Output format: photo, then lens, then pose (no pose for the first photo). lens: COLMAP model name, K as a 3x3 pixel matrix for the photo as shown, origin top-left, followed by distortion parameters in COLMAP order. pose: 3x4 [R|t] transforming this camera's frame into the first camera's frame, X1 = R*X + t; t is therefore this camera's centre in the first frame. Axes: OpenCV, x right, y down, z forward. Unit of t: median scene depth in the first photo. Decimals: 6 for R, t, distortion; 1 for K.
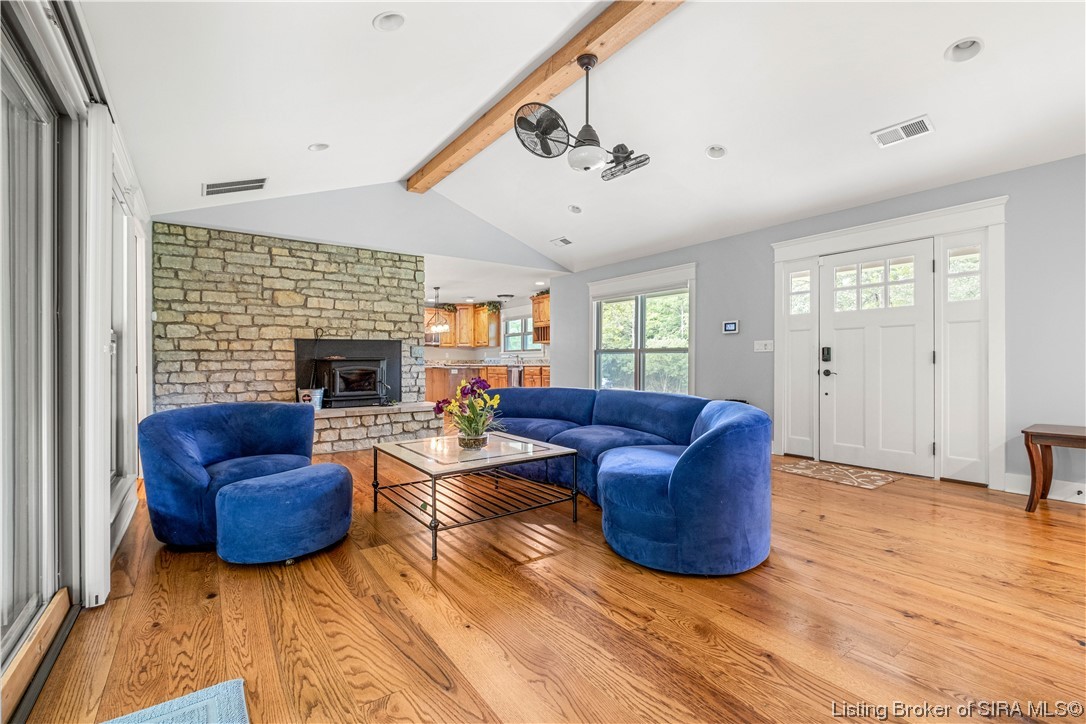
lens RADIAL K [[472.8, 0, 545.6], [0, 472.8, 358.0], [0, 0, 1]] dist [0.001322, -0.003589]
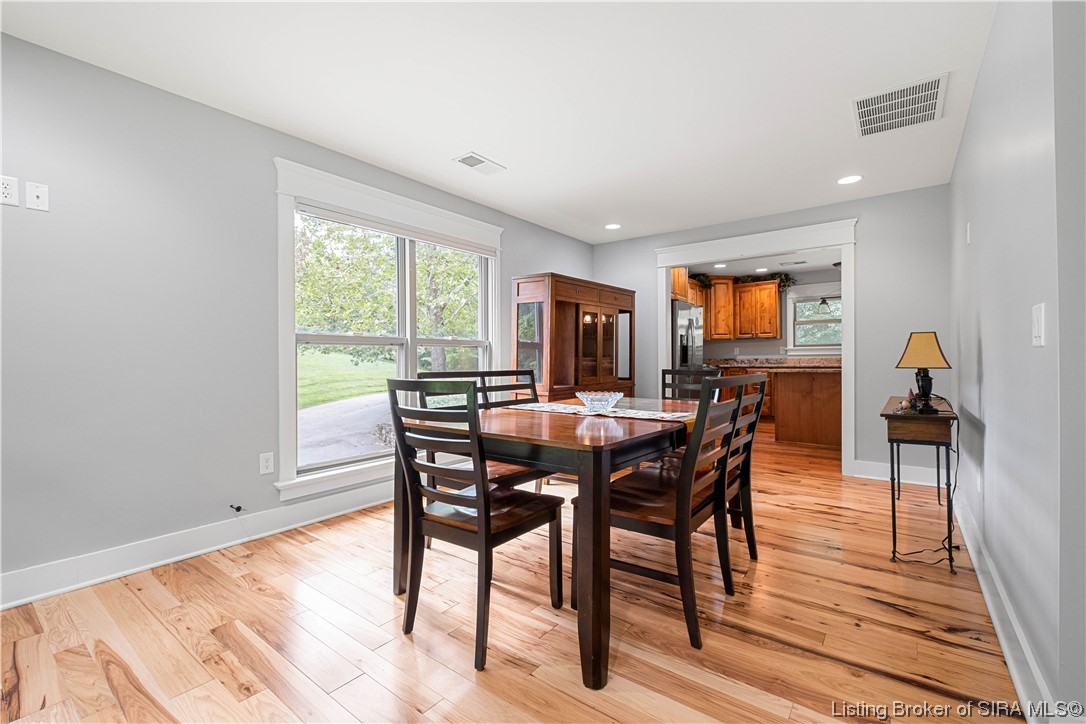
lens RADIAL K [[472.8, 0, 541.3], [0, 472.8, 362.9], [0, 0, 1]] dist [0.001322, -0.003589]
pose [[0.957254, -0.009320, 0.289099, -1.325528], [0.006577, 0.999924, 0.010457, 0.002593], [-0.289175, -0.008108, 0.957242, 0.902150]]
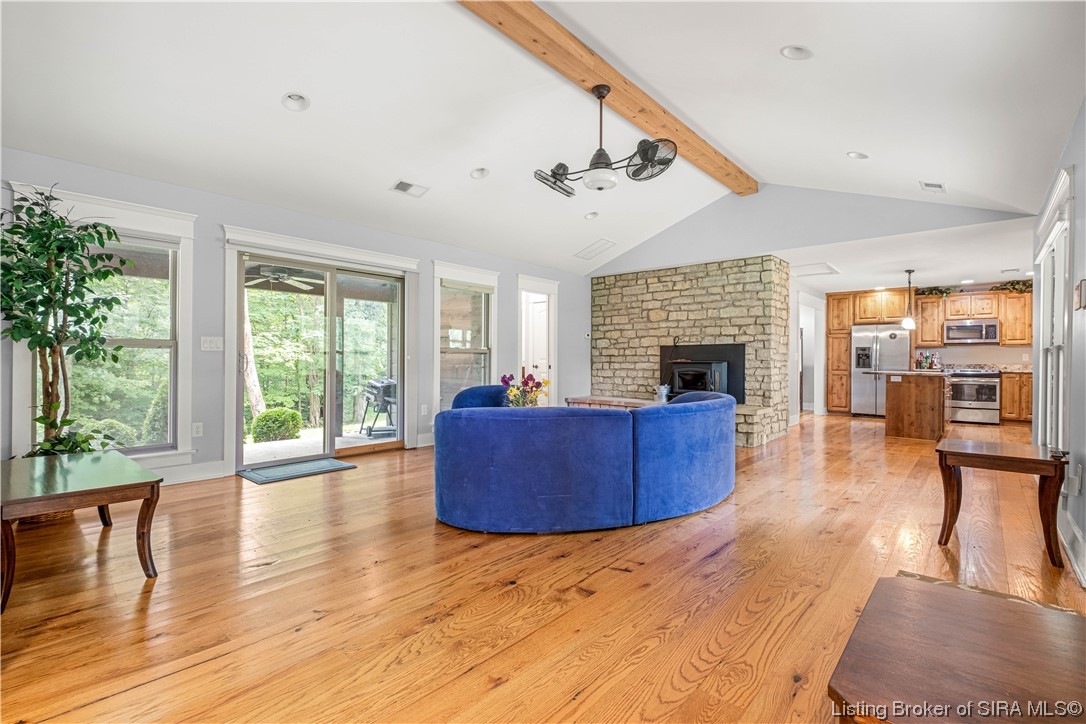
lens RADIAL K [[505.2, 0, 544.3], [0, 505.2, 358.5], [0, 0, 1]] dist [-0.000291, -0.002130]
pose [[0.227542, -0.002229, -0.973766, 0.732890], [-0.001981, 0.999994, -0.002752, -0.001616], [0.973766, 0.002555, 0.227537, 0.374134]]
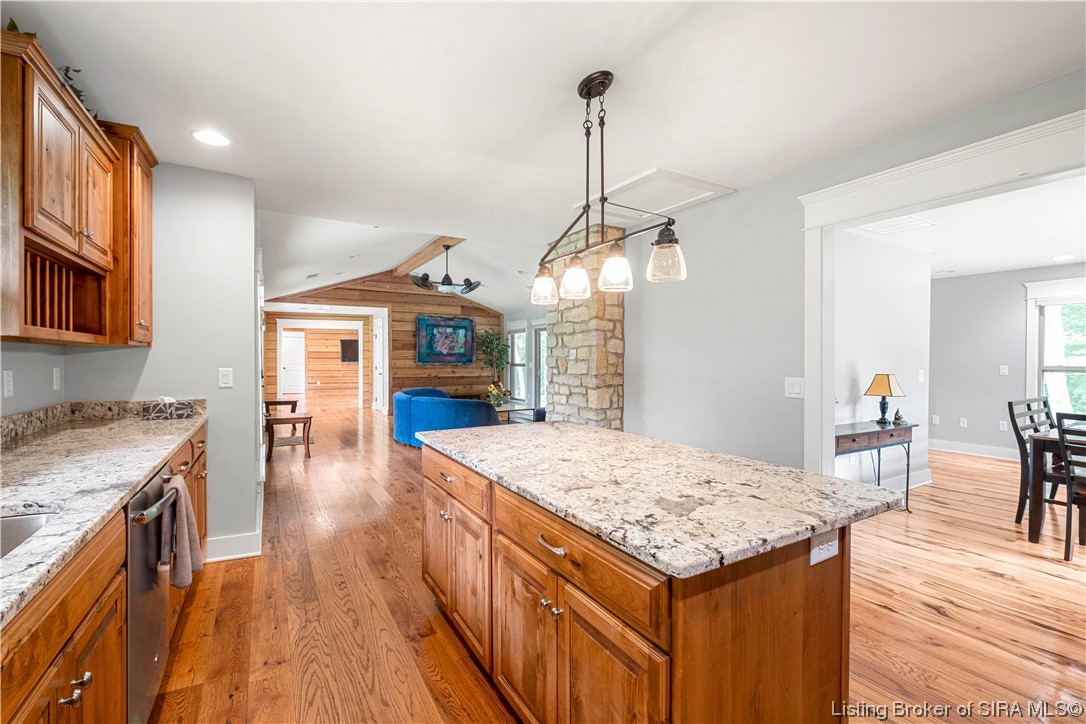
lens RADIAL K [[472.8, 0, 548.6], [0, 472.8, 362.4], [0, 0, 1]] dist [0.001322, -0.003589]
pose [[-0.996033, -0.002517, 0.088946, -0.389782], [-0.002418, 0.999996, 0.001227, -0.040624], [-0.088949, 0.001008, -0.996036, 2.010291]]
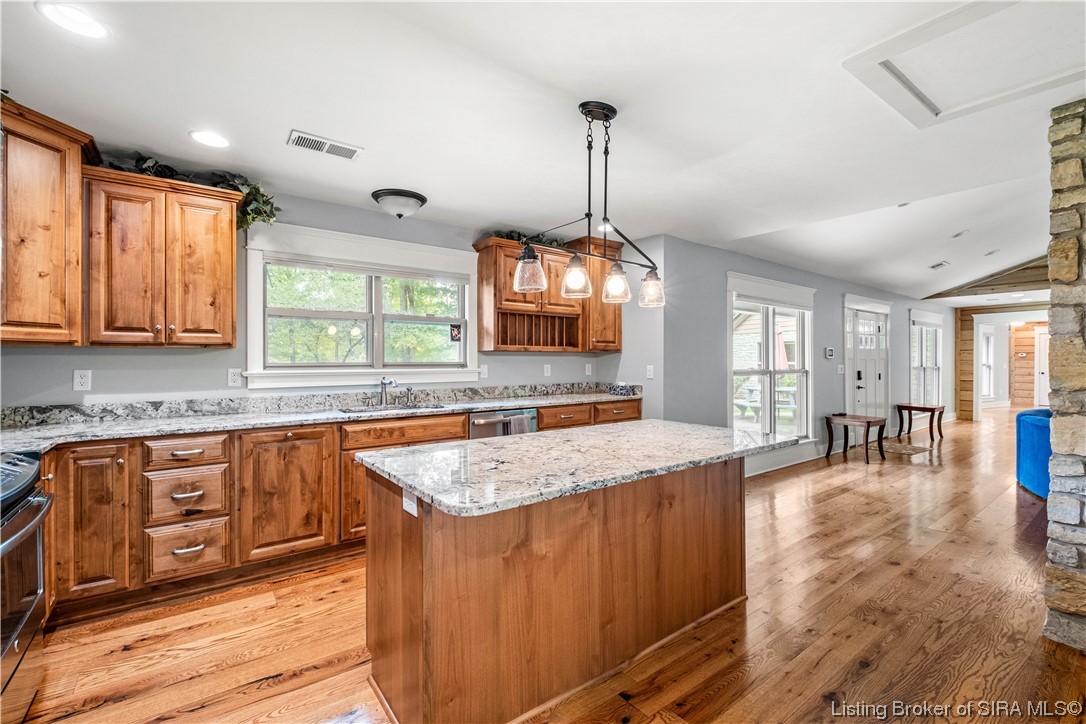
lens RADIAL K [[472.8, 0, 539.7], [0, 472.8, 360.2], [0, 0, 1]] dist [0.001322, -0.003589]
pose [[-0.016732, 0.000471, 0.999860, -0.777869], [-0.008851, 0.999961, -0.000619, -0.039815], [-0.999821, -0.008860, -0.016728, 1.716198]]
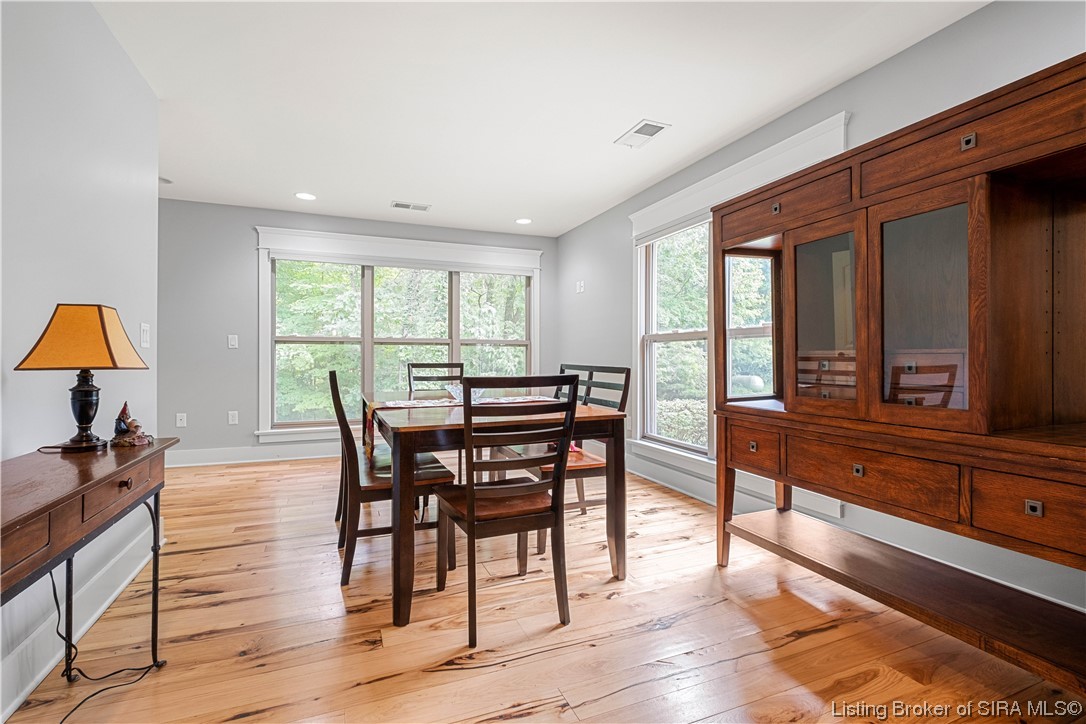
lens RADIAL K [[505.2, 0, 537.6], [0, 505.2, 361.3], [0, 0, 1]] dist [-0.000291, -0.002130]
pose [[-0.246502, 0.011340, -0.969076, -0.645979], [0.006332, 0.999929, 0.010091, 0.005474], [0.969122, -0.003649, -0.246556, 1.527735]]
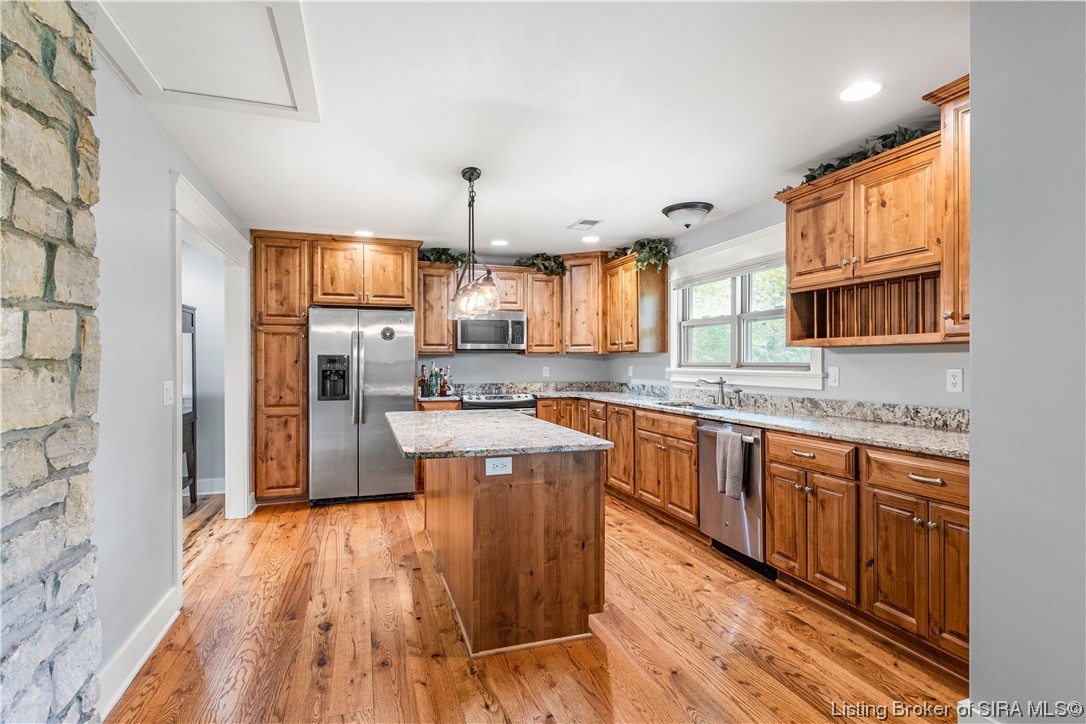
lens RADIAL K [[533.8, 0, 541.1], [0, 533.8, 362.0], [0, 0, 1]] dist [0.006432, 0.000072]
pose [[0.955674, 0.000395, -0.294426, -0.135774], [0.003072, 0.999931, 0.011311, -0.045692], [0.294410, -0.011714, 0.955607, 1.115548]]
